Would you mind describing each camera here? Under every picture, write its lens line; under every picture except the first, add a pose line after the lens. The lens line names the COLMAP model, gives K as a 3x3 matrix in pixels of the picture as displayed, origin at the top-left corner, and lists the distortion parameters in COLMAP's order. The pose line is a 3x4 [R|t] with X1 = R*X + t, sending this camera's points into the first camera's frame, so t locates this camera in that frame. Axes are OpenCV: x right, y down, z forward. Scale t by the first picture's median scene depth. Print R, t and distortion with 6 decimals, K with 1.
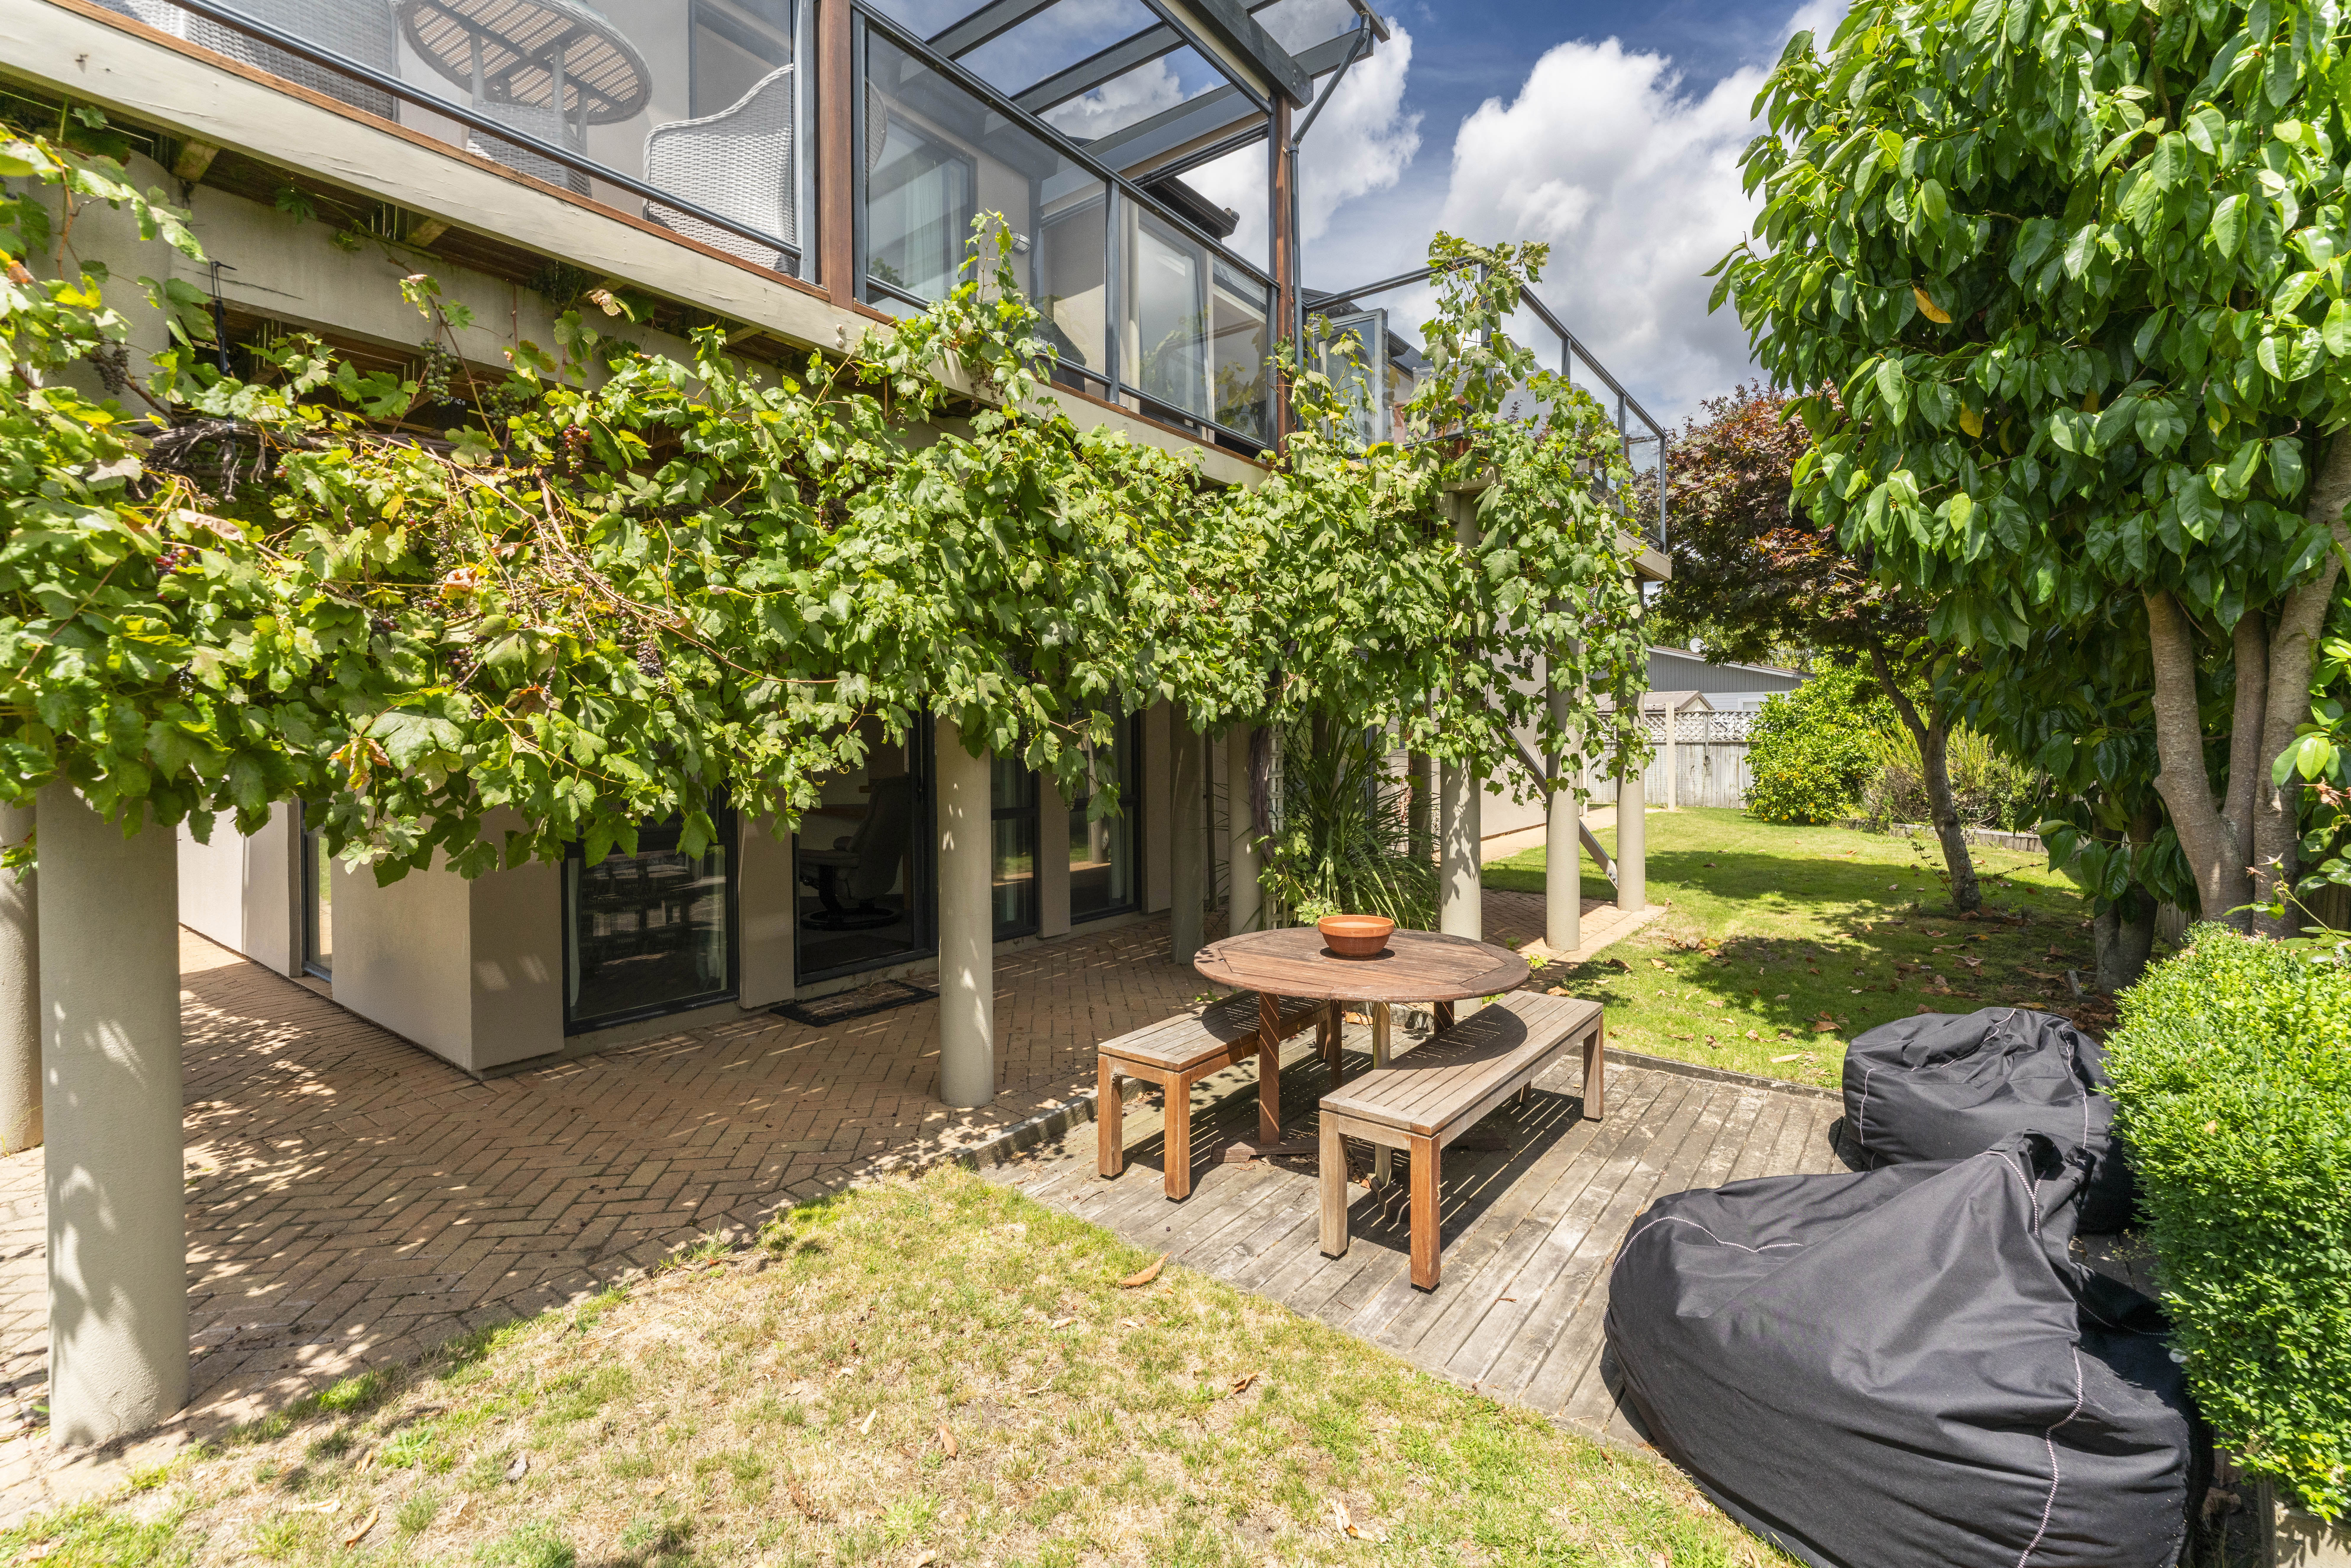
lens RADIAL K [[1015.4, 0, 1167.9], [0, 1015.4, 761.4], [0, 0, 1]] dist [-0.006910, 0.000879]
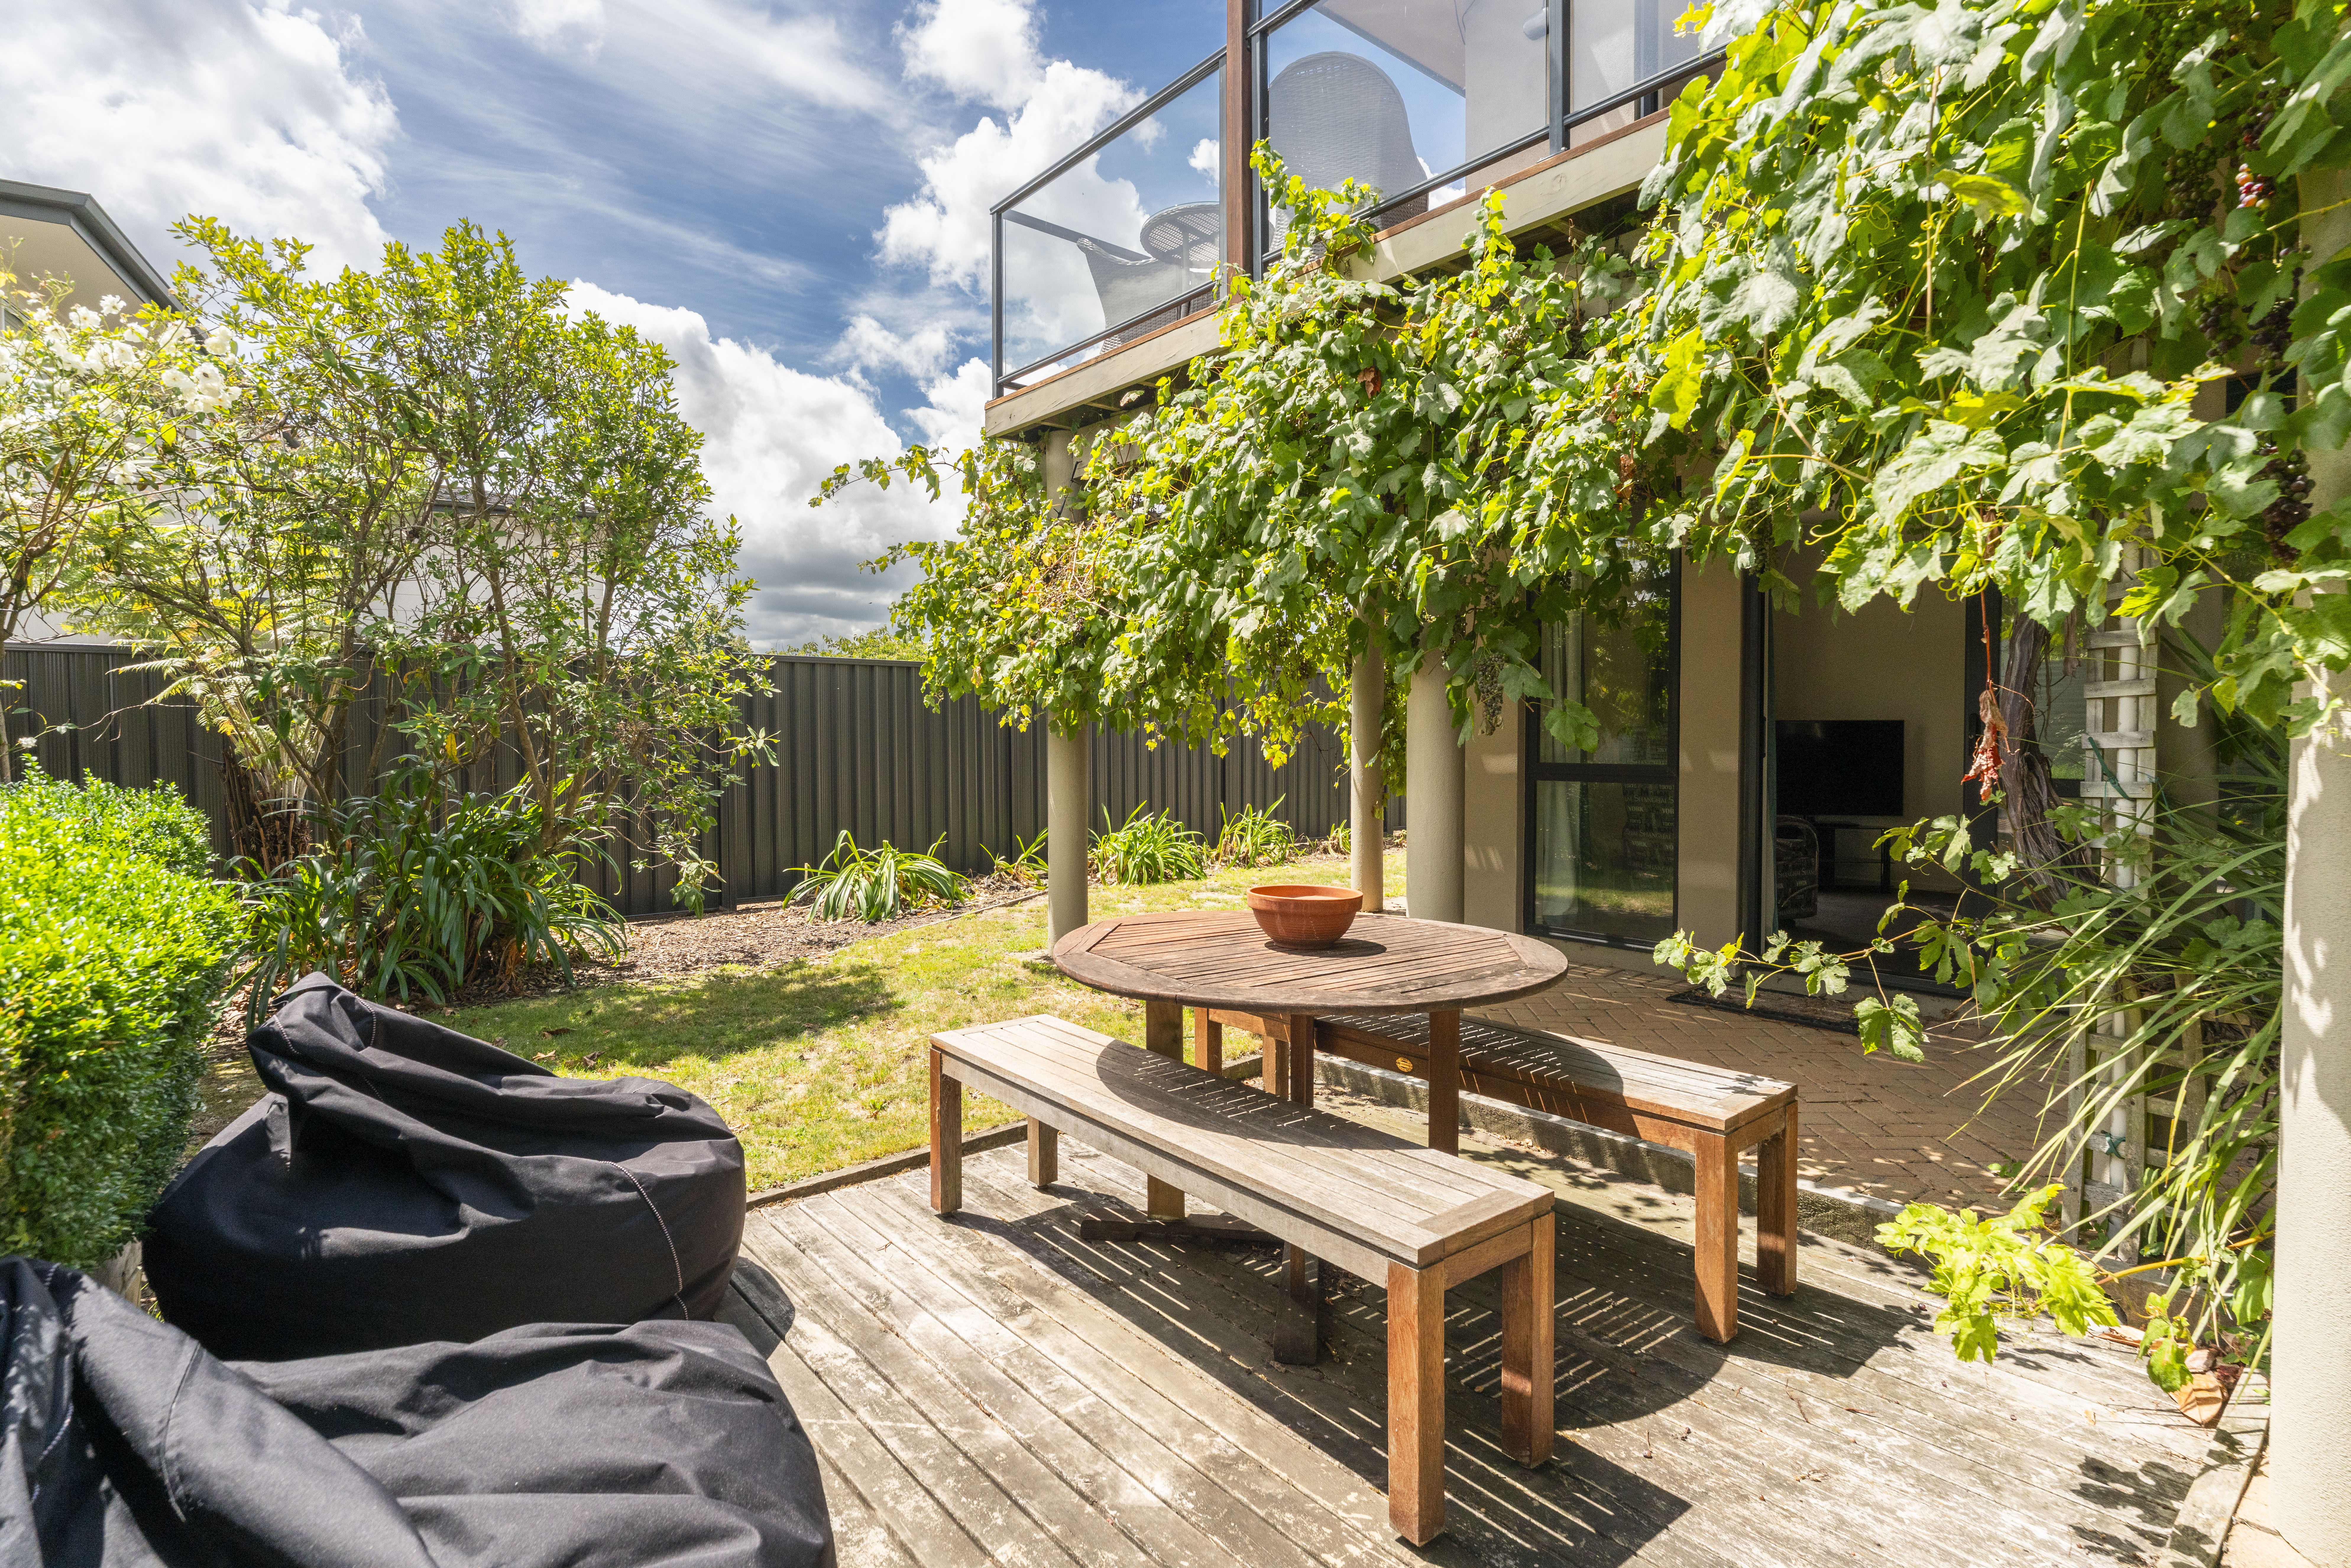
lens RADIAL K [[1112.7, 0, 1166.4], [0, 1112.7, 789.0], [0, 0, 1]] dist [-0.001617, -0.001299]
pose [[-0.236825, 0.037448, -0.970830, 1.002641], [-0.014008, 0.999021, 0.041952, 0.071853], [0.971451, 0.023535, -0.236069, 1.209686]]
